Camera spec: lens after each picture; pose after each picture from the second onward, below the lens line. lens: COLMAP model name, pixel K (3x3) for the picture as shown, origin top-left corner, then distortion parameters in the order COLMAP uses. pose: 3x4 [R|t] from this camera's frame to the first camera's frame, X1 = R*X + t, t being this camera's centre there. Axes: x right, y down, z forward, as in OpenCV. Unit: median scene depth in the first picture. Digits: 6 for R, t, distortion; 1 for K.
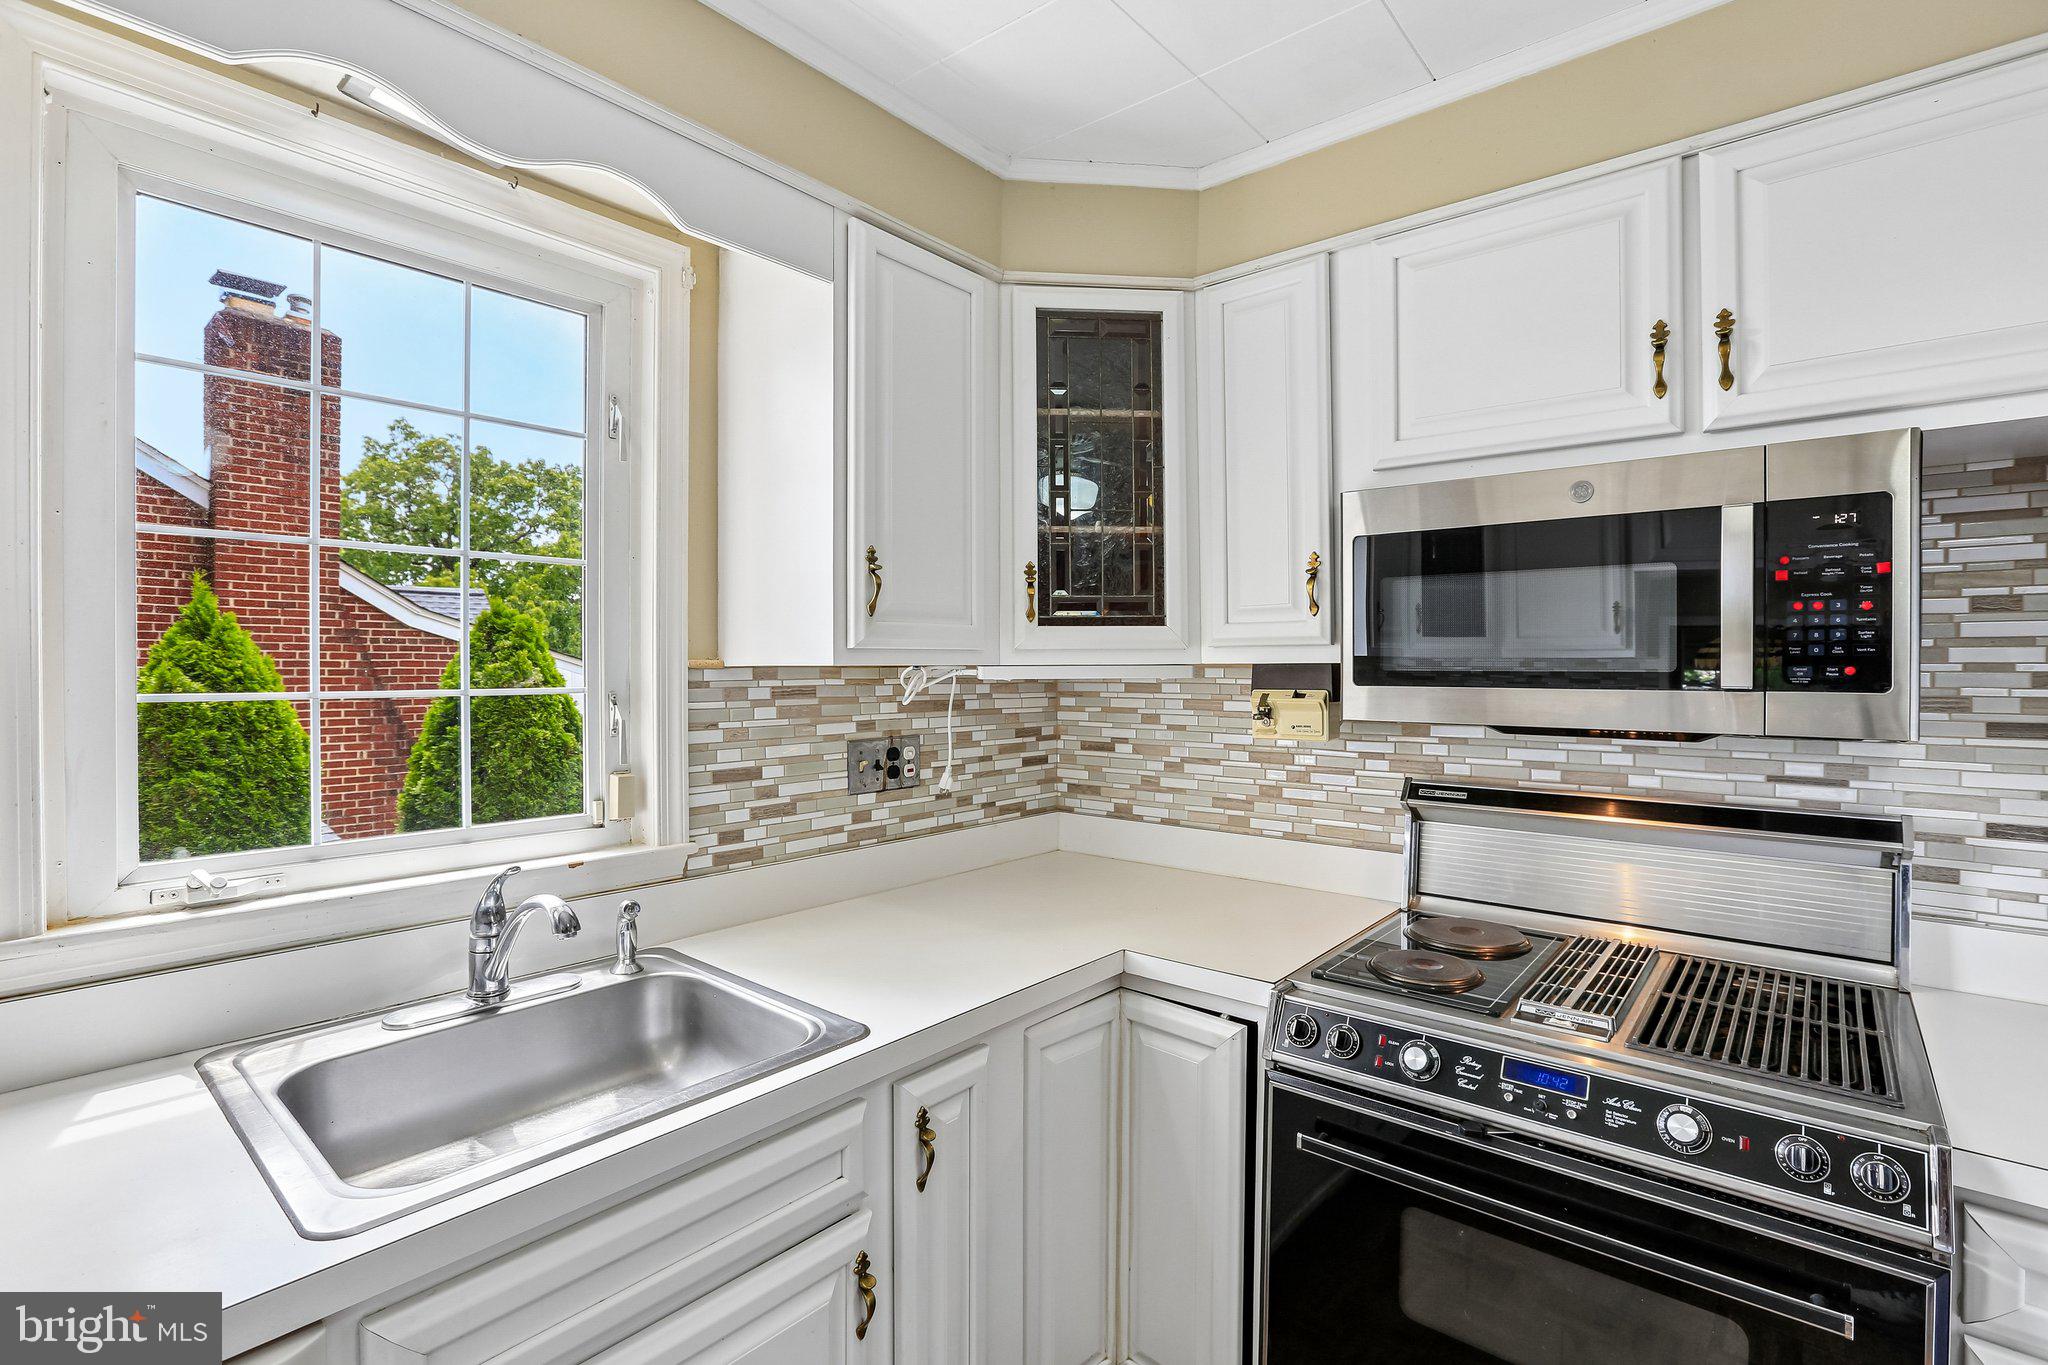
lens RADIAL K [[944.2, 0, 1026.2], [0, 944.2, 668.5], [0, 0, 1]] dist [-0.046629, 0.014524]
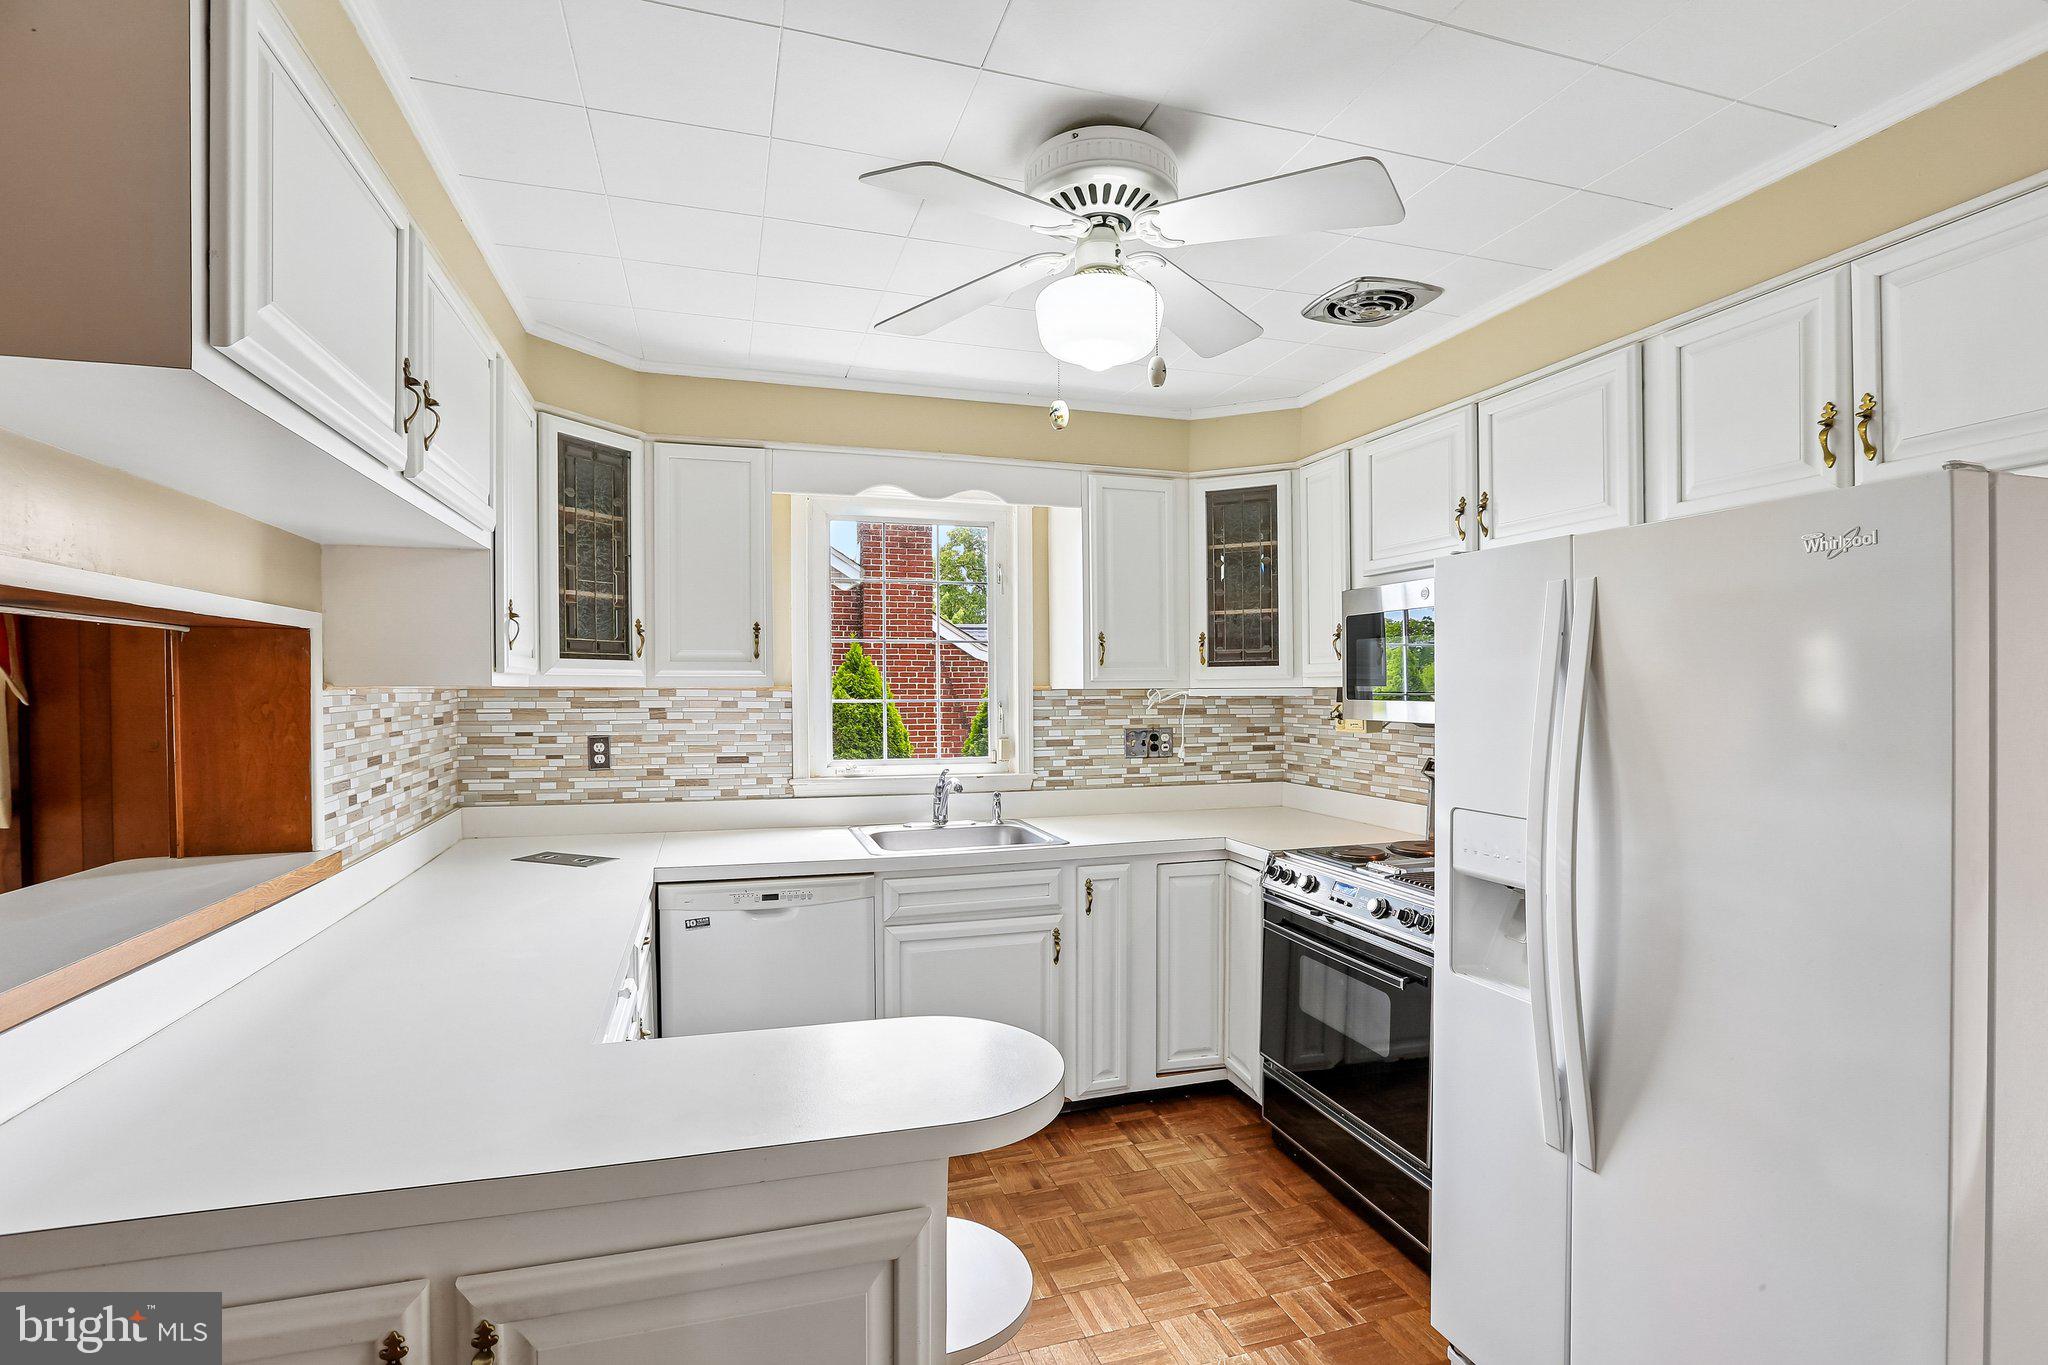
lens RADIAL K [[944.2, 0, 1028.7], [0, 944.2, 694.3], [0, 0, 1]] dist [-0.046629, 0.014524]
pose [[0.850300, 0.001348, -0.526297, 0.712455], [0.002263, 0.999978, 0.006219, -0.003629], [0.526294, -0.006479, 0.850278, -0.767932]]
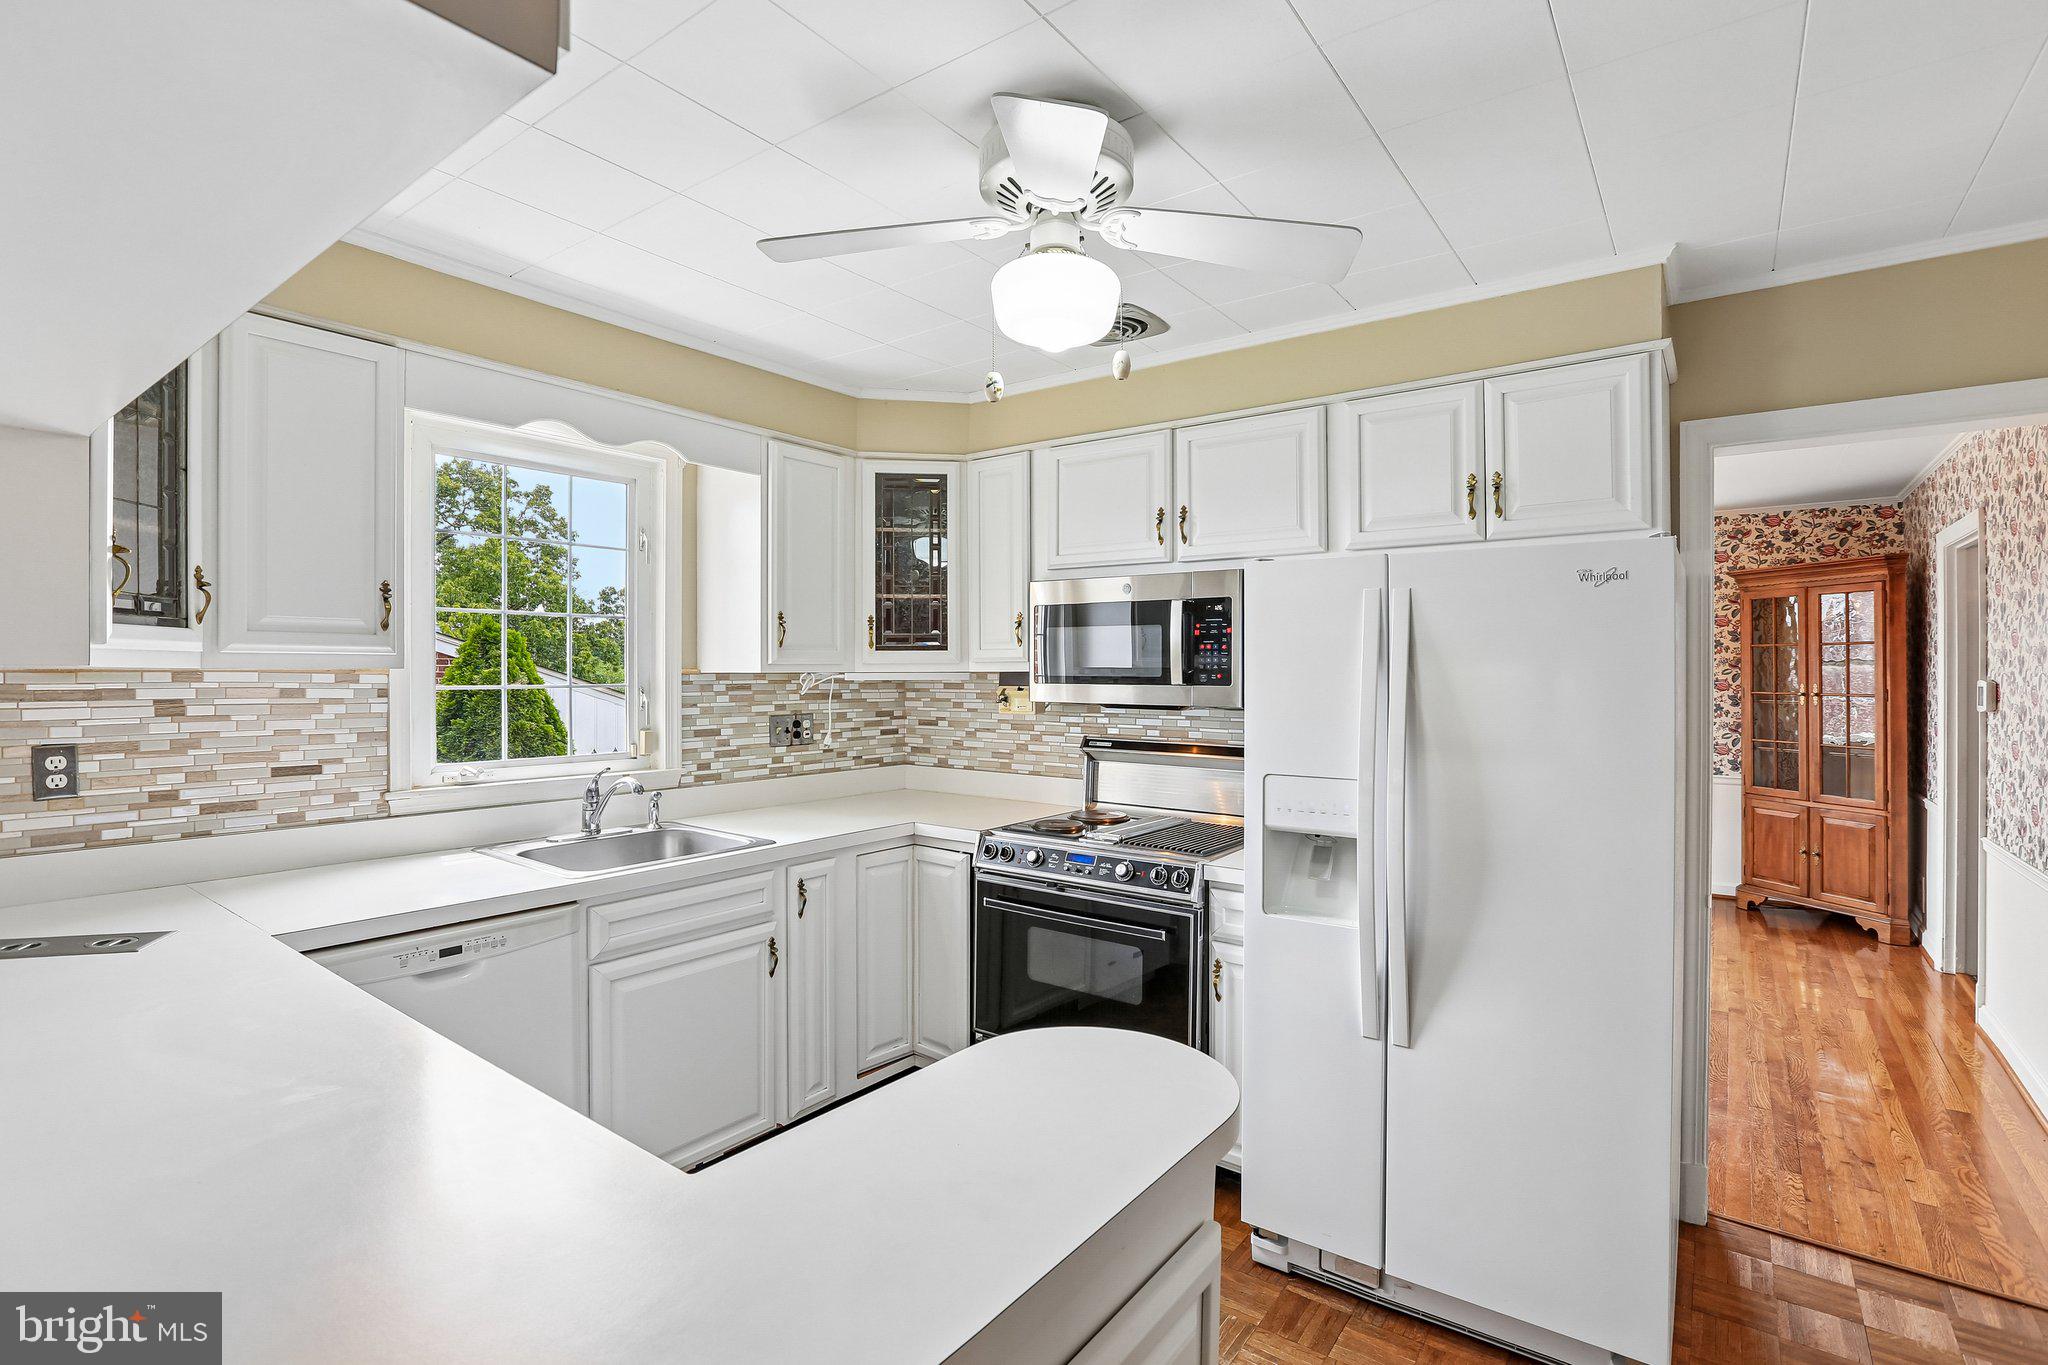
lens RADIAL K [[944.2, 0, 1014.9], [0, 944.2, 673.5], [0, 0, 1]] dist [-0.046629, 0.014524]
pose [[0.998347, 0.001812, 0.057450, 0.182547], [-0.001935, 0.999996, 0.002097, -0.006018], [-0.057446, -0.002204, 0.998346, -0.851075]]
